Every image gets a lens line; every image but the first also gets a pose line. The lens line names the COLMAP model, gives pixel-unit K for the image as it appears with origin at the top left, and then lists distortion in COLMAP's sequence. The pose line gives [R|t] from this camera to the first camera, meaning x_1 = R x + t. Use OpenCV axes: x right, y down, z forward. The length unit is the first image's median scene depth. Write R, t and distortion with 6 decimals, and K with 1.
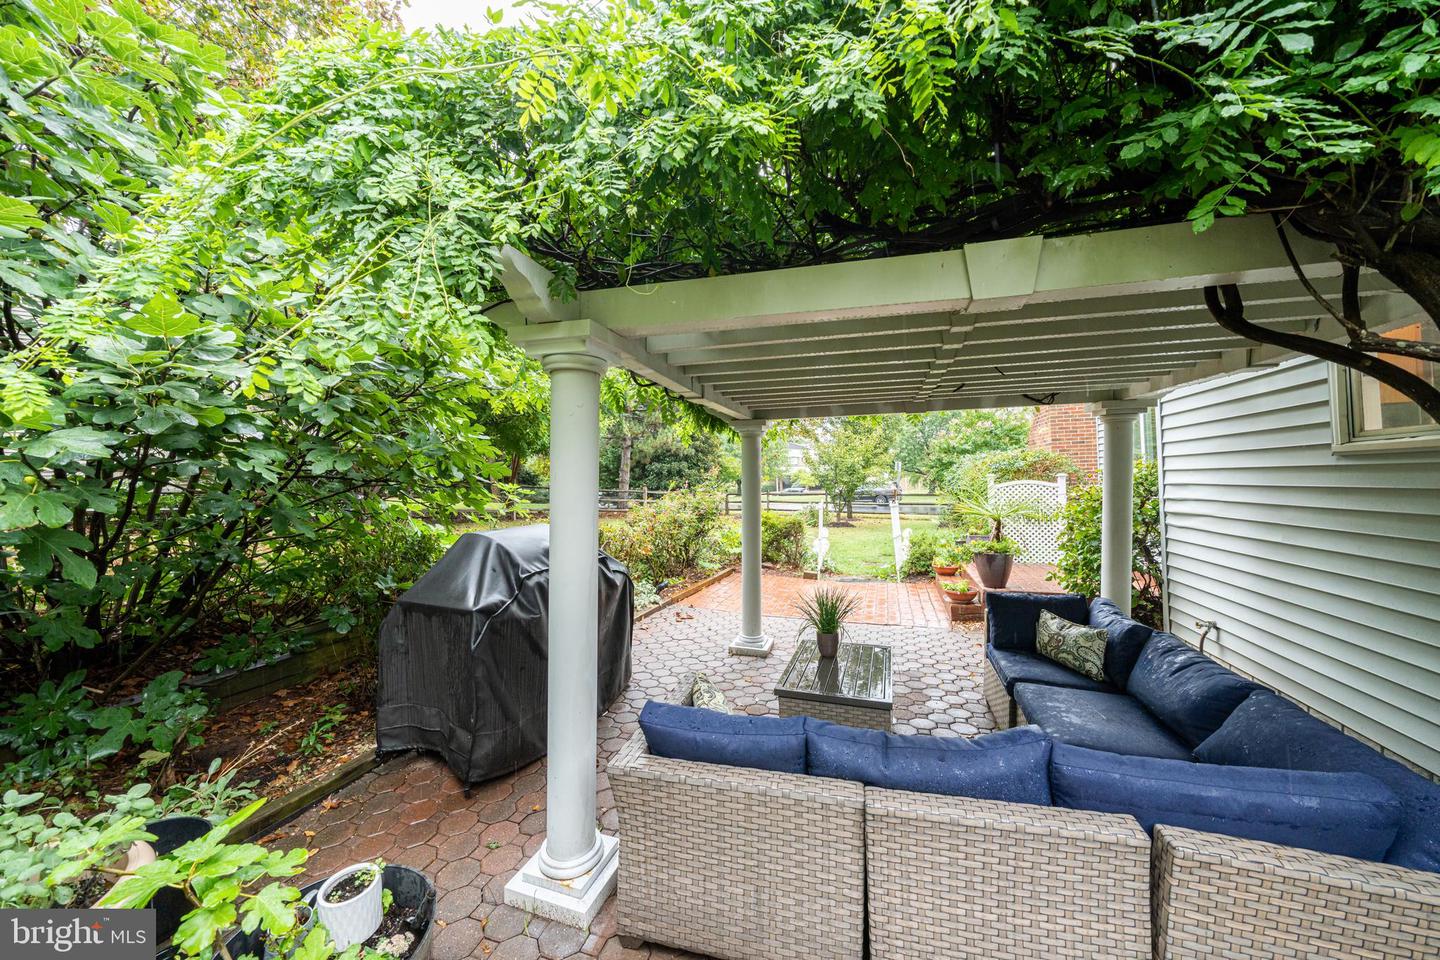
lens RADIAL K [[497.6, 0, 715.5], [0, 497.6, 477.3], [0, 0, 1]] dist [-0.004688, -0.000219]
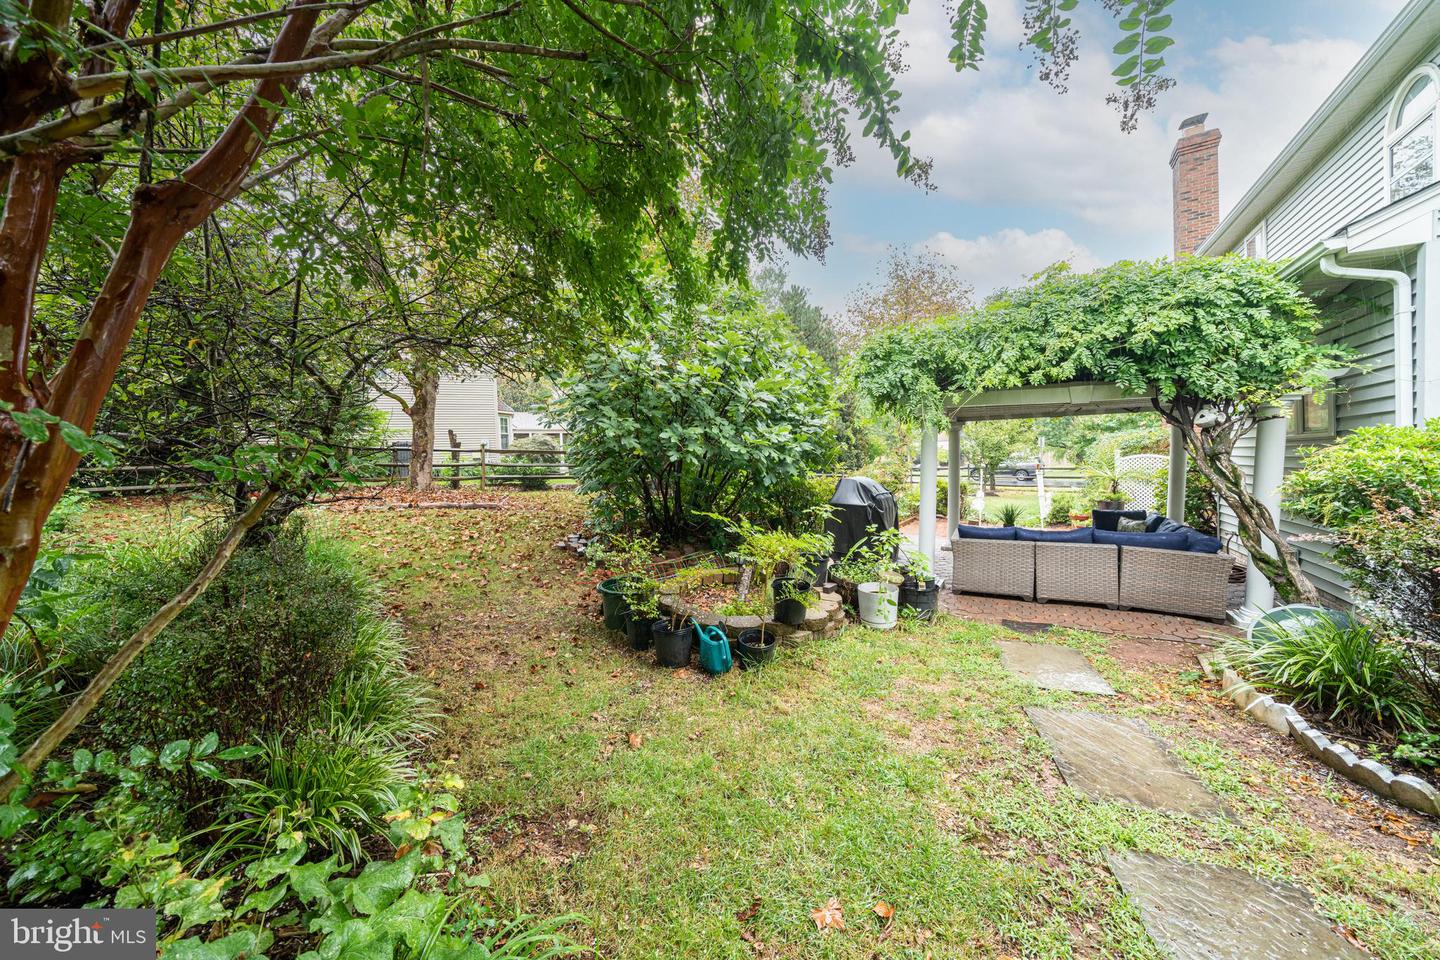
lens RADIAL K [[497.6, 0, 715.5], [0, 497.6, 477.3], [0, 0, 1]] dist [-0.004688, -0.000219]
pose [[0.974456, -0.001025, -0.224576, -0.119614], [0.011229, 0.998961, 0.044168, -0.002319], [0.224297, -0.045562, 0.973455, -0.314391]]
